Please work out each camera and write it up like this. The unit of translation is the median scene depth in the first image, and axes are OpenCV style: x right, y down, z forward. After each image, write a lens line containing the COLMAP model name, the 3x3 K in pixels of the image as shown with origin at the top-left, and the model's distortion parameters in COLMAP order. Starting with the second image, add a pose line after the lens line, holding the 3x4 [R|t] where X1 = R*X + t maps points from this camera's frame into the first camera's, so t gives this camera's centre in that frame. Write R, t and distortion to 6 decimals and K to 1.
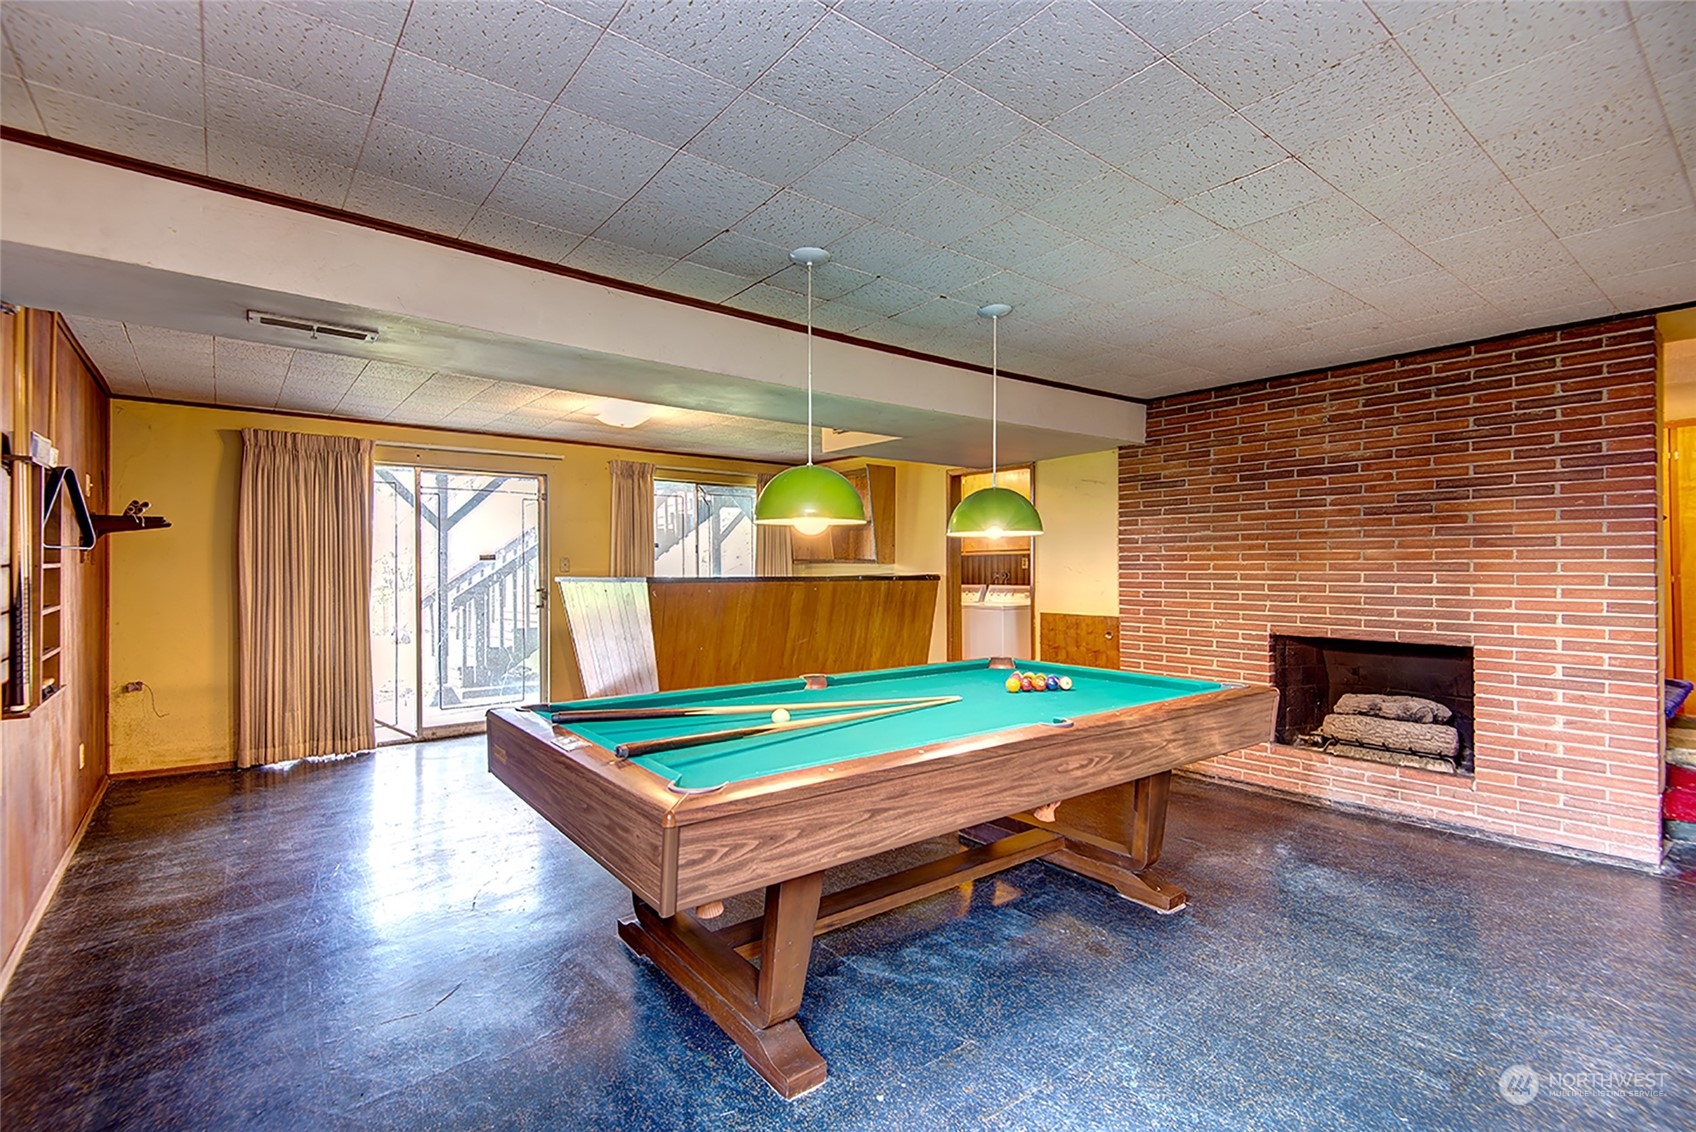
lens RADIAL K [[784.3, 0, 847.7], [0, 784.3, 562.2], [0, 0, 1]] dist [-0.037182, -0.000582]
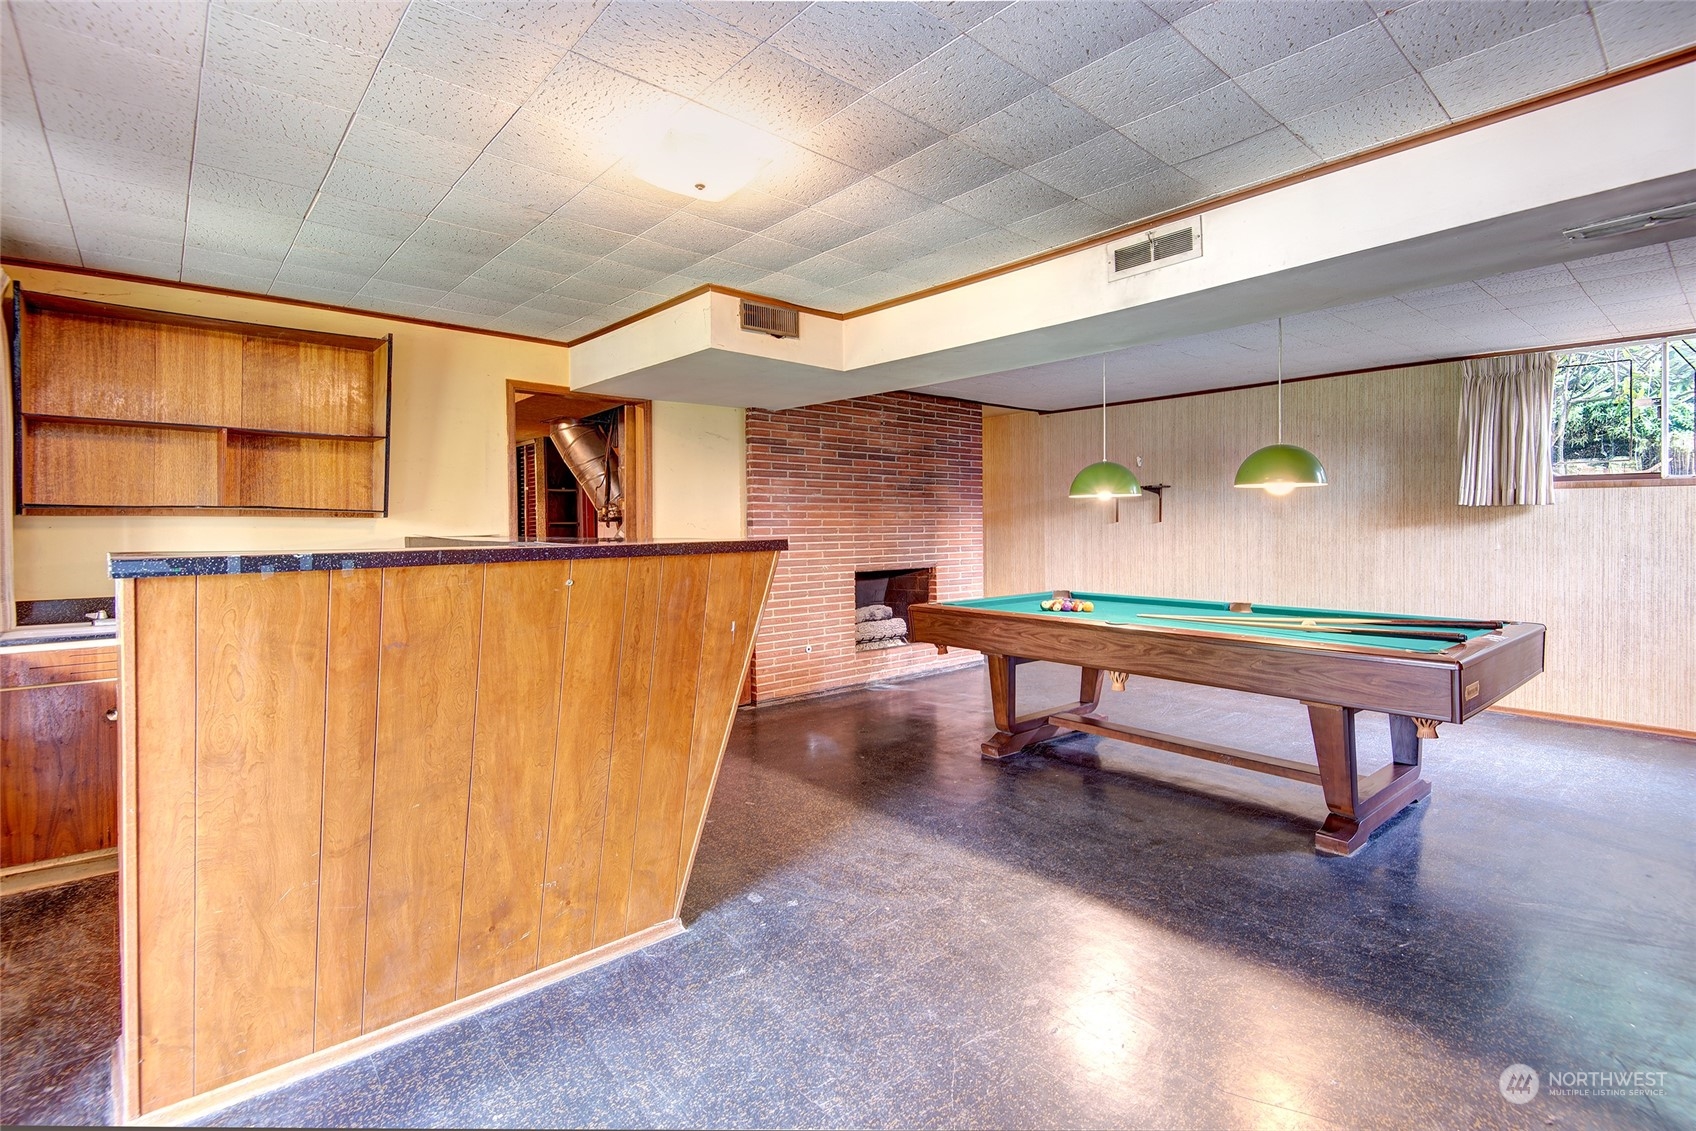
lens RADIAL K [[784.3, 0, 846.3], [0, 784.3, 556.6], [0, 0, 1]] dist [-0.037182, -0.000582]
pose [[-0.052549, -0.033708, 0.998049, -0.849906], [0.004019, 0.999415, 0.033966, 0.018598], [-0.998610, 0.005796, -0.052383, 1.108367]]
